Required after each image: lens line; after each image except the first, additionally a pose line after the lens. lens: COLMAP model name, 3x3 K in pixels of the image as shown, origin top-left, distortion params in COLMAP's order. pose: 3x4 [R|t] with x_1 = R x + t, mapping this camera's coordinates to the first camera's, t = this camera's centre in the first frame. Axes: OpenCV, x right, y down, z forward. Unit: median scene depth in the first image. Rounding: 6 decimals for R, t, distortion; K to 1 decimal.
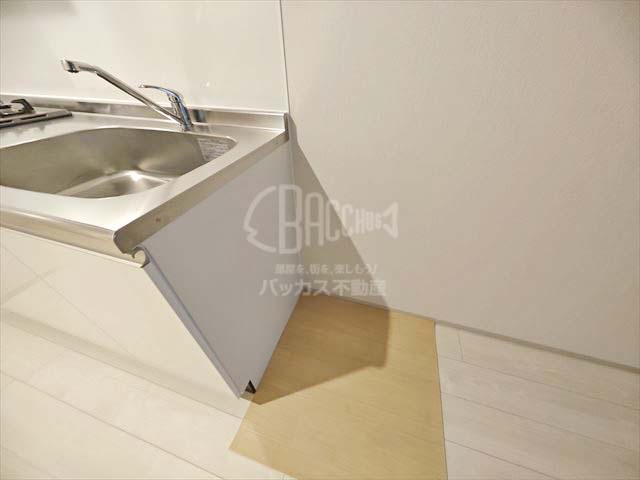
lens RADIAL K [[227.2, 0, 318.7], [0, 227.2, 241.5], [0, 0, 1]] dist [0.001355, -0.000379]
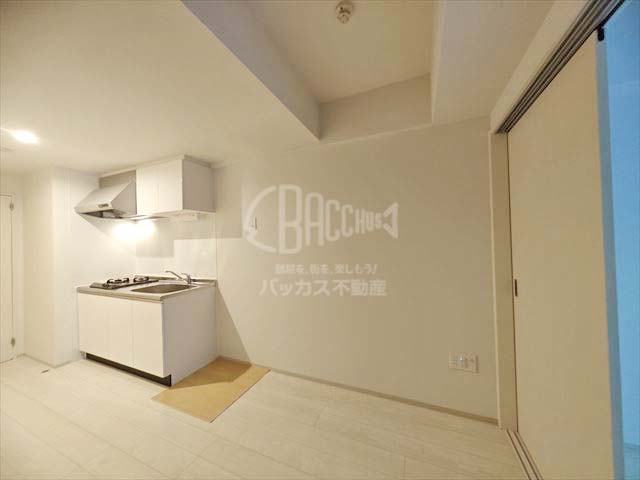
lens RADIAL K [[227.2, 0, 319.9], [0, 227.2, 241.1], [0, 0, 1]] dist [0.001355, -0.000379]
pose [[0.994558, -0.019961, -0.102252, 1.617357], [-0.050197, 0.768219, -0.638216, 1.012353], [0.091291, 0.639875, 0.763037, -1.707486]]
